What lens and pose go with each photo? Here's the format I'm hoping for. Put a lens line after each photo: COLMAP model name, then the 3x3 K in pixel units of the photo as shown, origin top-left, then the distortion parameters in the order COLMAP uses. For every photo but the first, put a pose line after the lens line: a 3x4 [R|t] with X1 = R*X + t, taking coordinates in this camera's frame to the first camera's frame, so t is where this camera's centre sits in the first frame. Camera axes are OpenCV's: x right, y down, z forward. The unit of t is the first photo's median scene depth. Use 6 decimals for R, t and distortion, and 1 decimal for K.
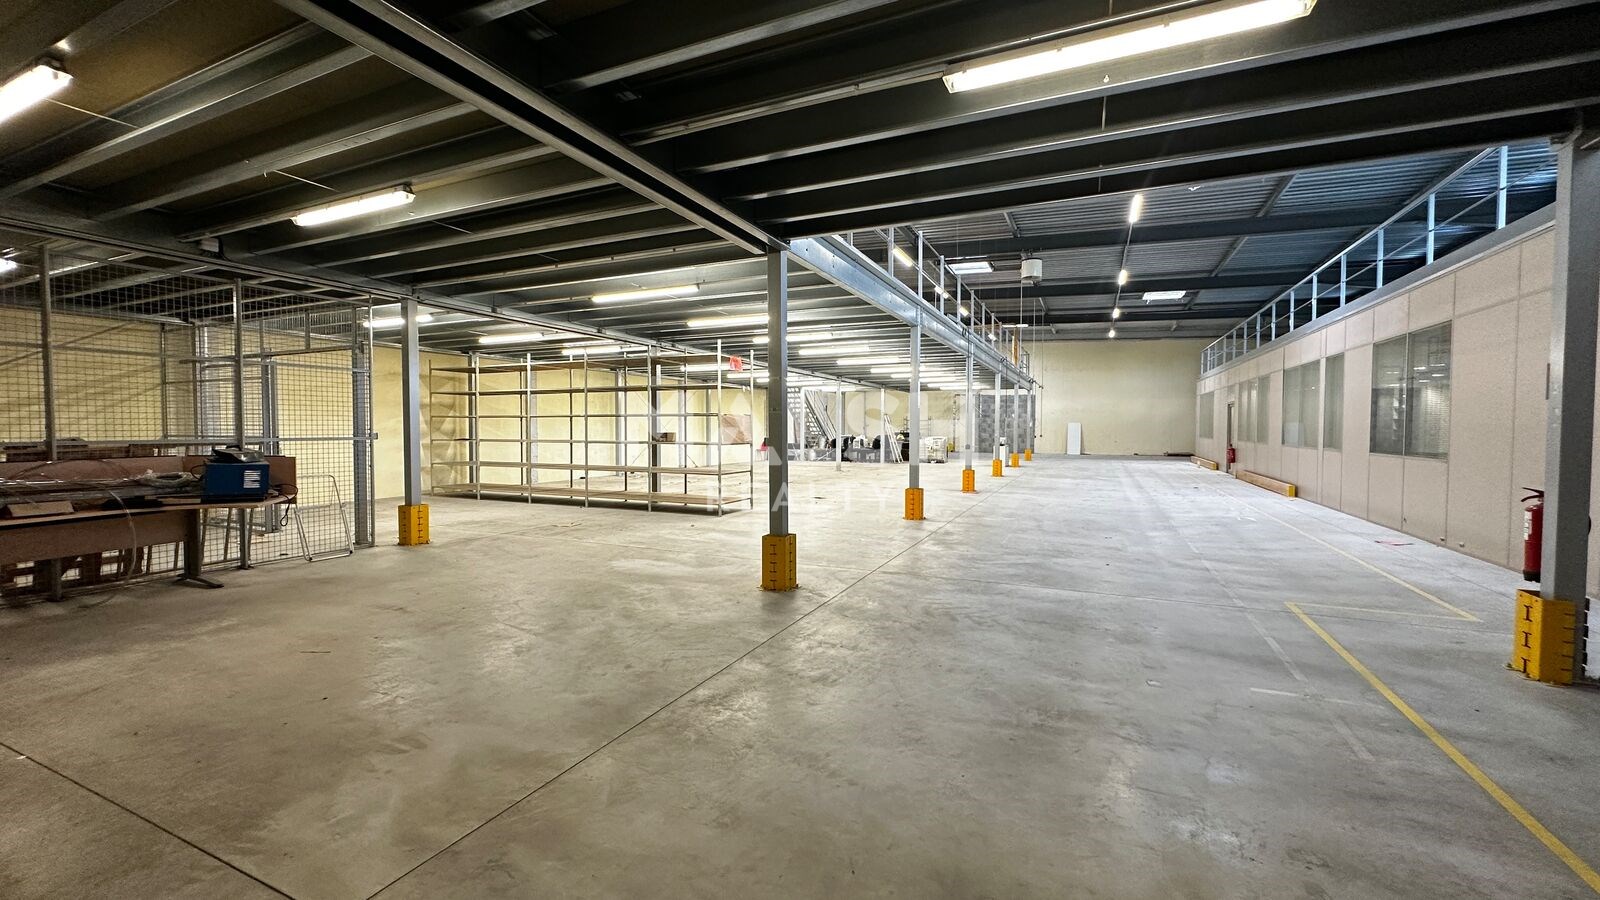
lens RADIAL K [[641.6, 0, 794.8], [0, 641.6, 450.3], [0, 0, 1]] dist [-0.001844, 0.000486]
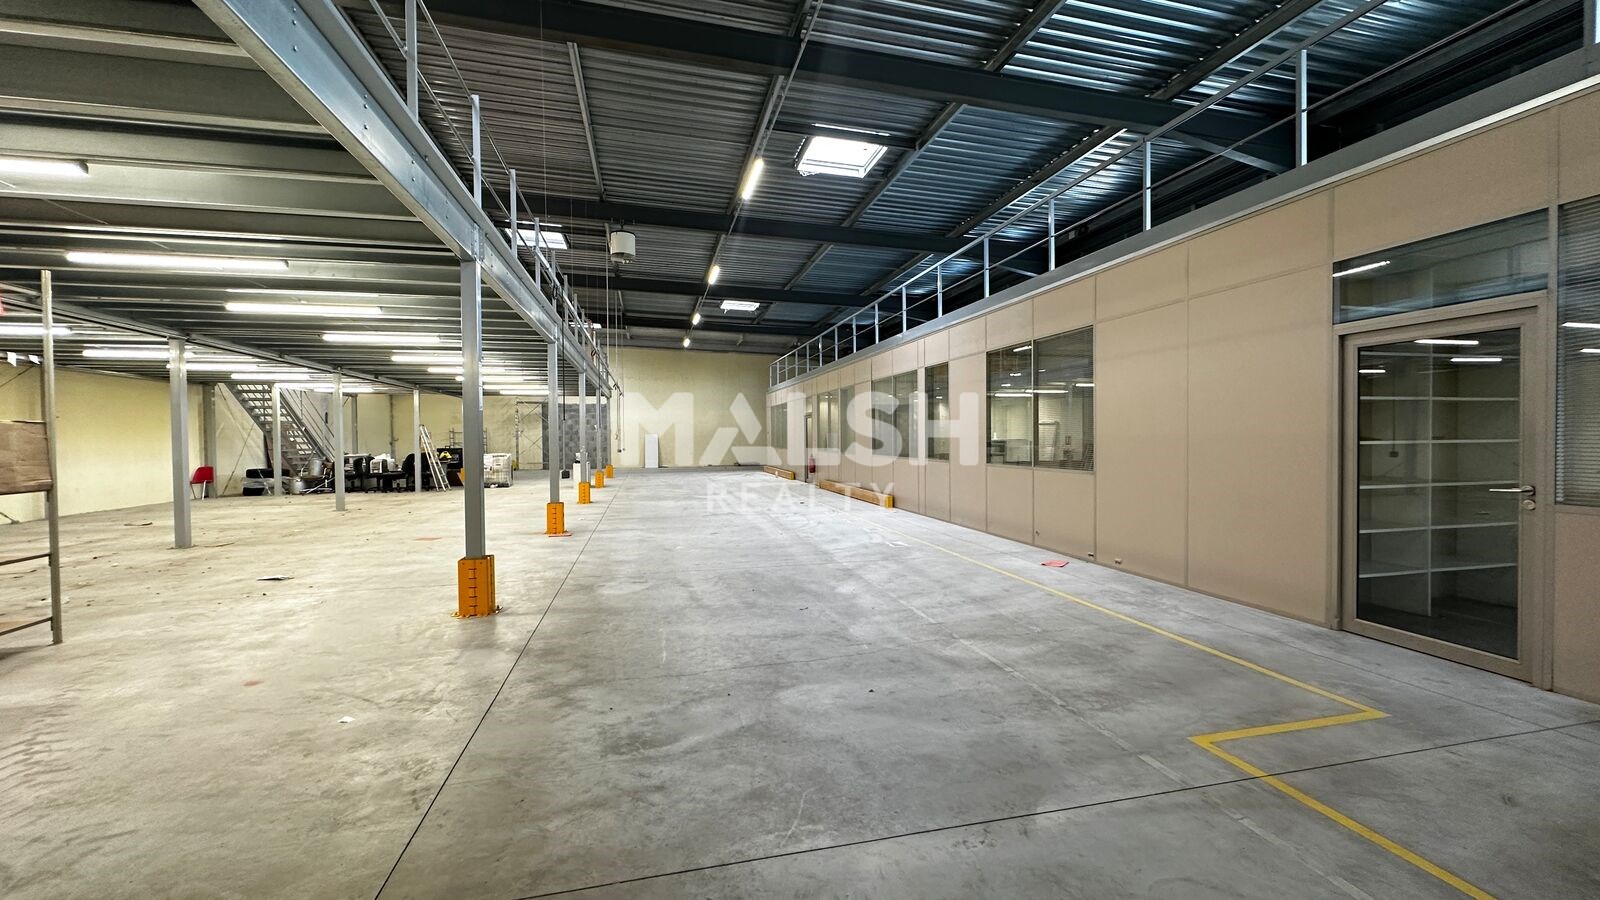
lens RADIAL K [[641.6, 0, 794.8], [0, 641.6, 450.3], [0, 0, 1]] dist [-0.001844, 0.000486]
pose [[0.789025, -0.020748, 0.614011, 0.032206], [0.032060, 0.999458, -0.007426, -0.009032], [-0.613524, 0.025545, 0.789263, 0.191256]]
